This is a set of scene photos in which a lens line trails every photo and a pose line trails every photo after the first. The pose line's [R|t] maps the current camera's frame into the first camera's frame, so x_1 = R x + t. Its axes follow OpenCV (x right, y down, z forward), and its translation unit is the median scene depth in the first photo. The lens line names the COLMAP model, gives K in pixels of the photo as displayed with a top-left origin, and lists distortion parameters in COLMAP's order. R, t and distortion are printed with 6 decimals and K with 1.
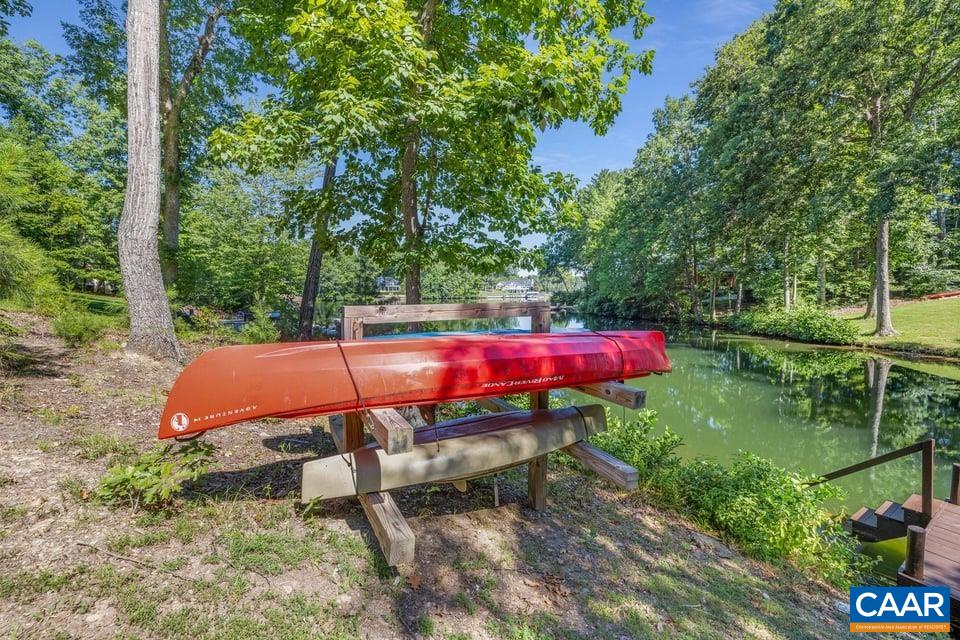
lens RADIAL K [[404.2, 0, 486.3], [0, 404.2, 322.2], [0, 0, 1]] dist [0.008043, 0.000265]
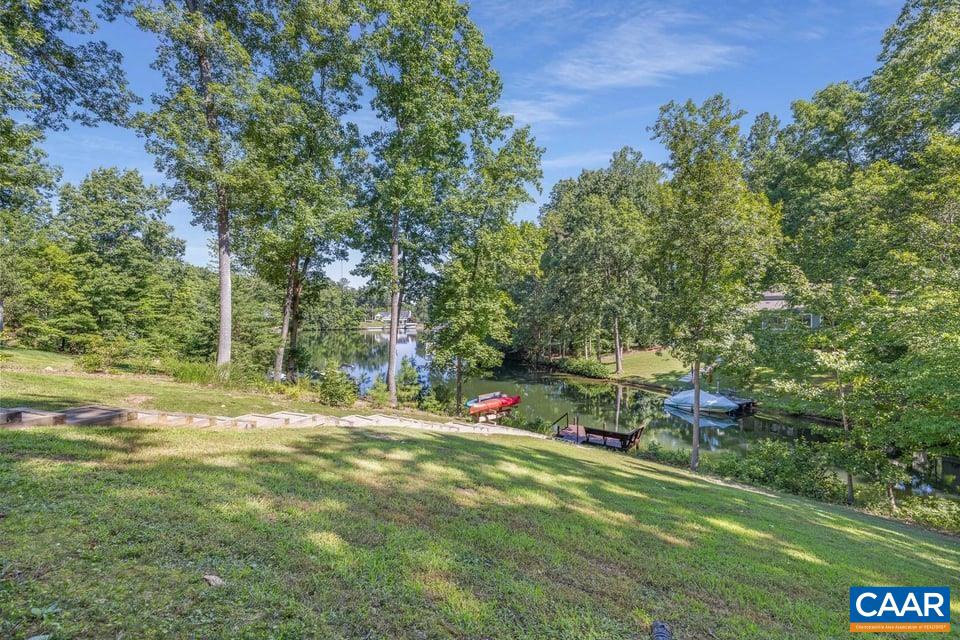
lens RADIAL K [[407.7, 0, 486.9], [0, 407.7, 320.7], [0, 0, 1]] dist [0.002021, 0.001050]
pose [[0.948923, 0.004076, 0.315481, -0.241643], [0.015349, 0.998136, -0.059061, -0.093075], [-0.315134, 0.060887, 0.947092, -0.578959]]
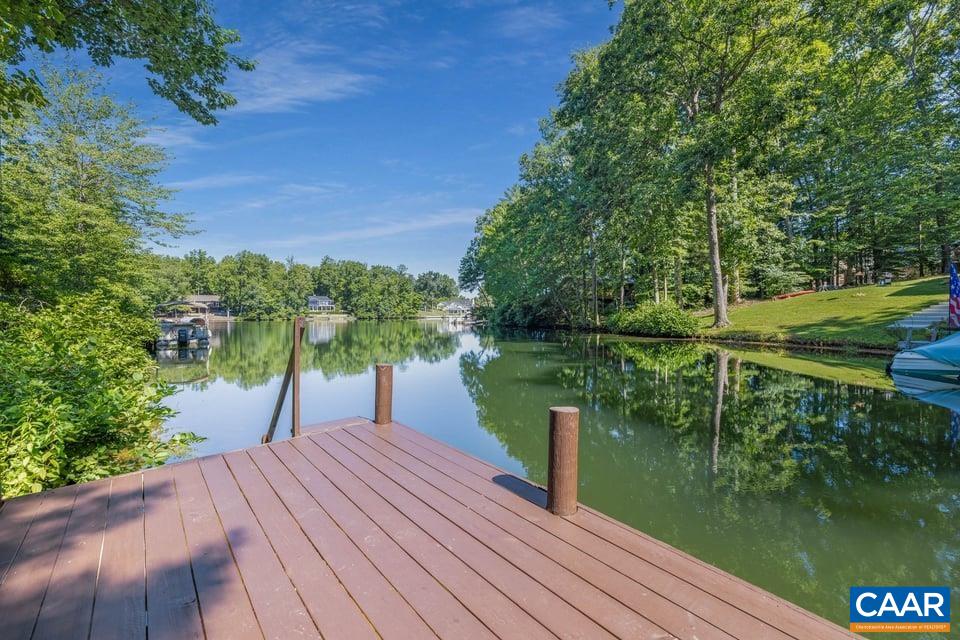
lens RADIAL K [[407.7, 0, 486.9], [0, 407.7, 320.7], [0, 0, 1]] dist [0.002021, 0.001050]
pose [[0.993339, -0.003043, 0.115187, 0.210640], [0.010137, 0.998083, -0.061053, 0.053954], [-0.114780, 0.061814, 0.991466, 0.045170]]
